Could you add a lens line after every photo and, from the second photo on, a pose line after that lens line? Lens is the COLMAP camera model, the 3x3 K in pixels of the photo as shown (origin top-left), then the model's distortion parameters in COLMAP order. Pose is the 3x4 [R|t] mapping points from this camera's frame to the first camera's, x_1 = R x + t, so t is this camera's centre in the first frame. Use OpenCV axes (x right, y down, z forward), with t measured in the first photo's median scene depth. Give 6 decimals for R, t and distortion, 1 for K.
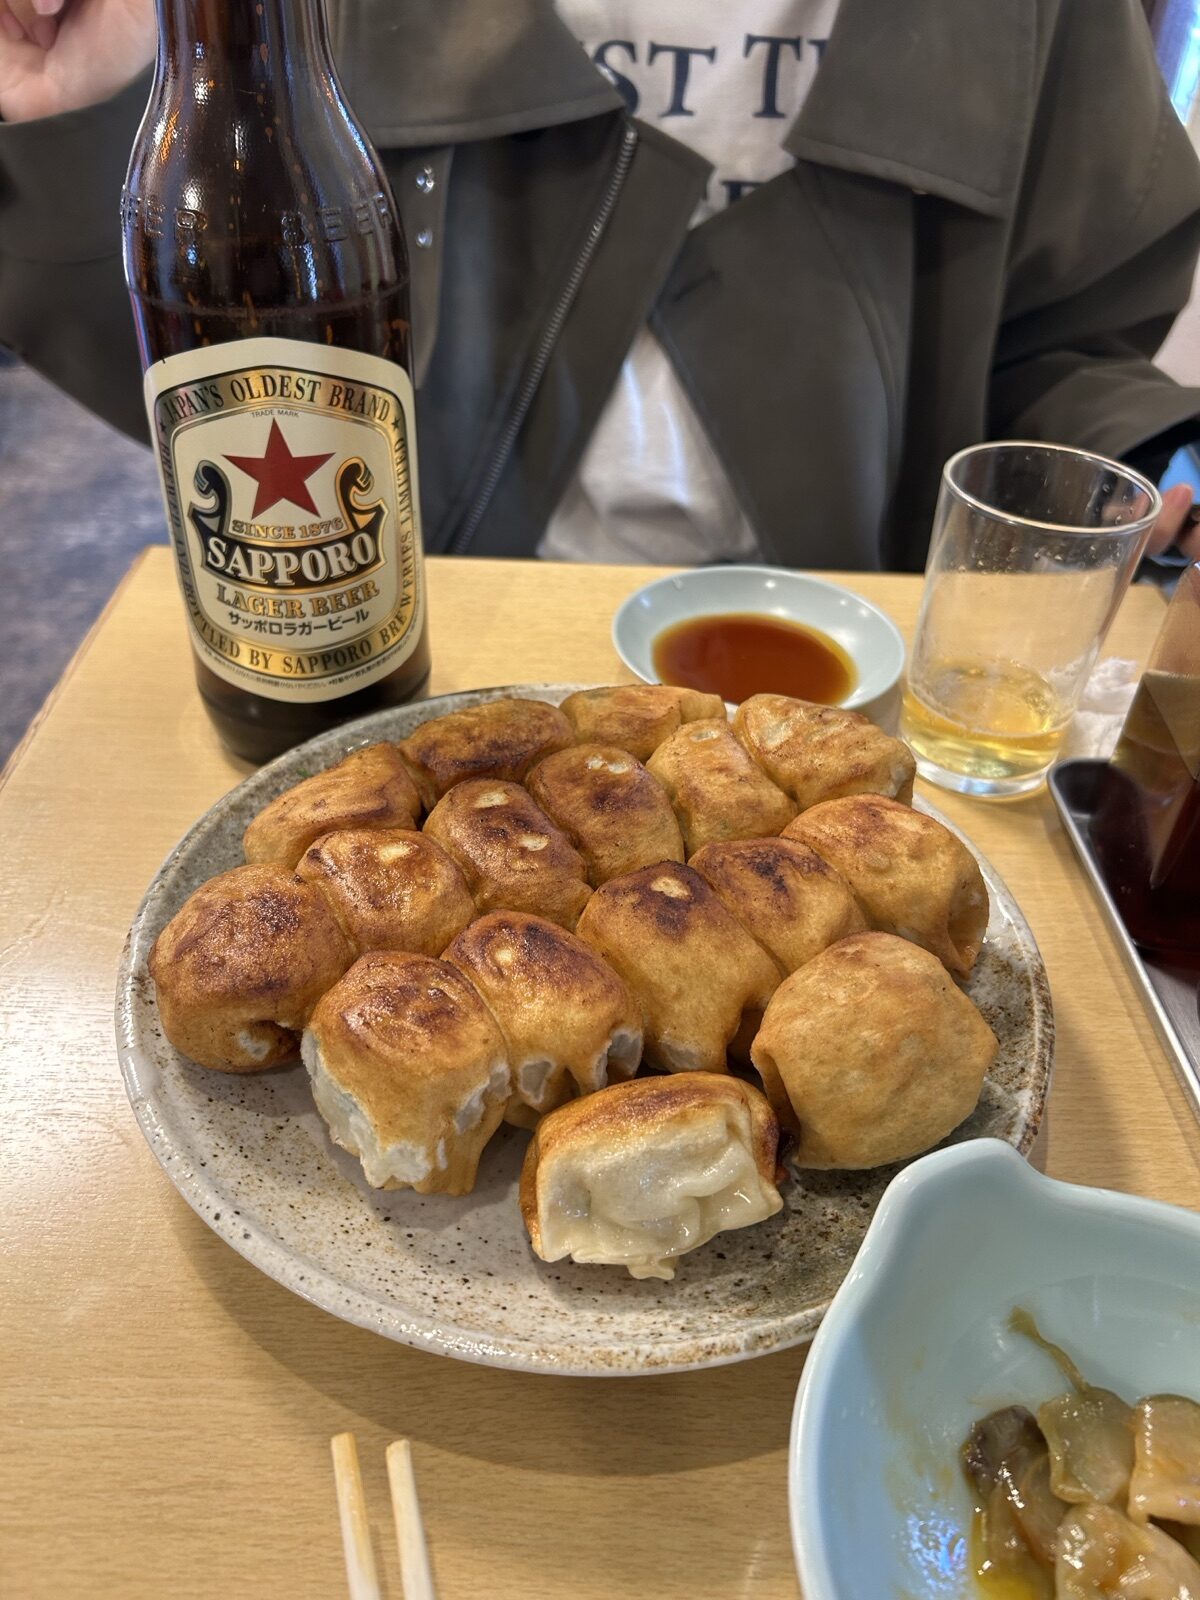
lens RADIAL K [[1212.6, 0, 621.0], [0, 1212.6, 800.7], [0, 0, 1]] dist [0.061522, -0.161768]
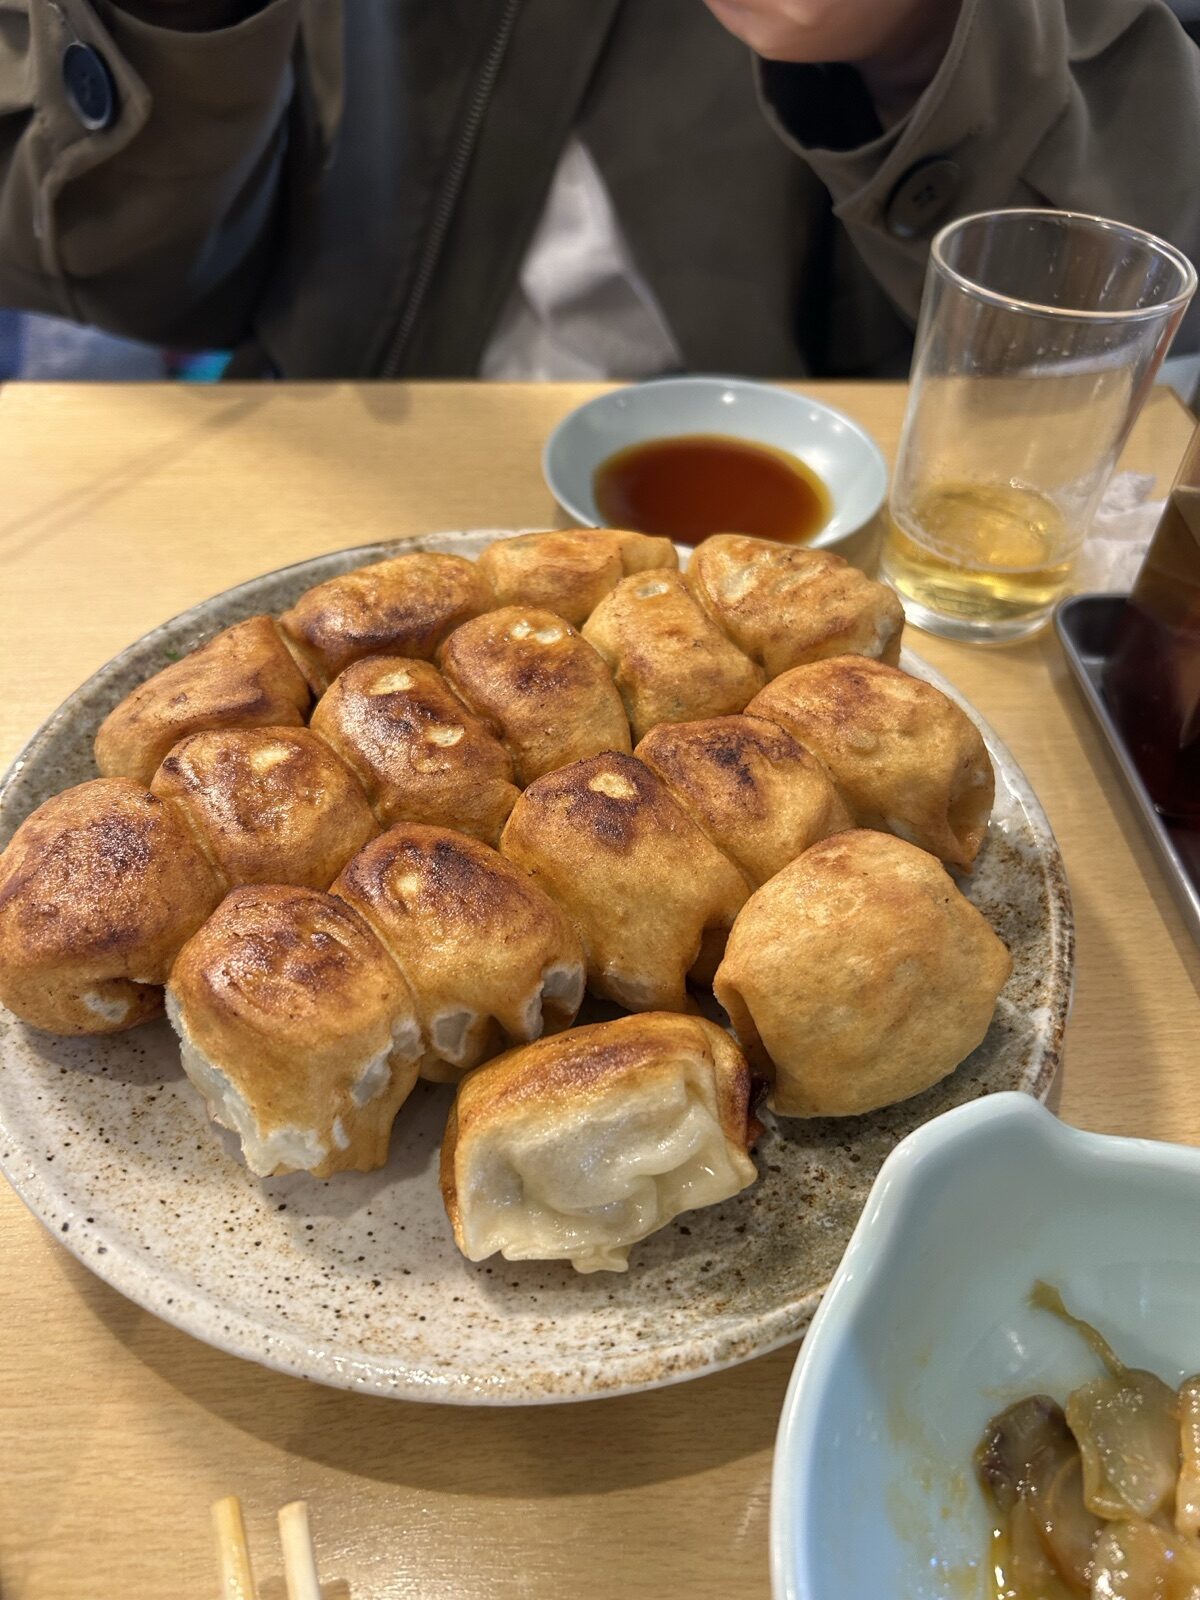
lens RADIAL K [[1212.6, 0, 621.0], [0, 1212.6, 800.7], [0, 0, 1]] dist [0.061522, -0.161768]
pose [[0.998840, -0.045438, 0.015915, 0.035765], [0.042841, 0.989674, 0.136784, -0.032546], [-0.021966, -0.135943, 0.990473, 0.199646]]
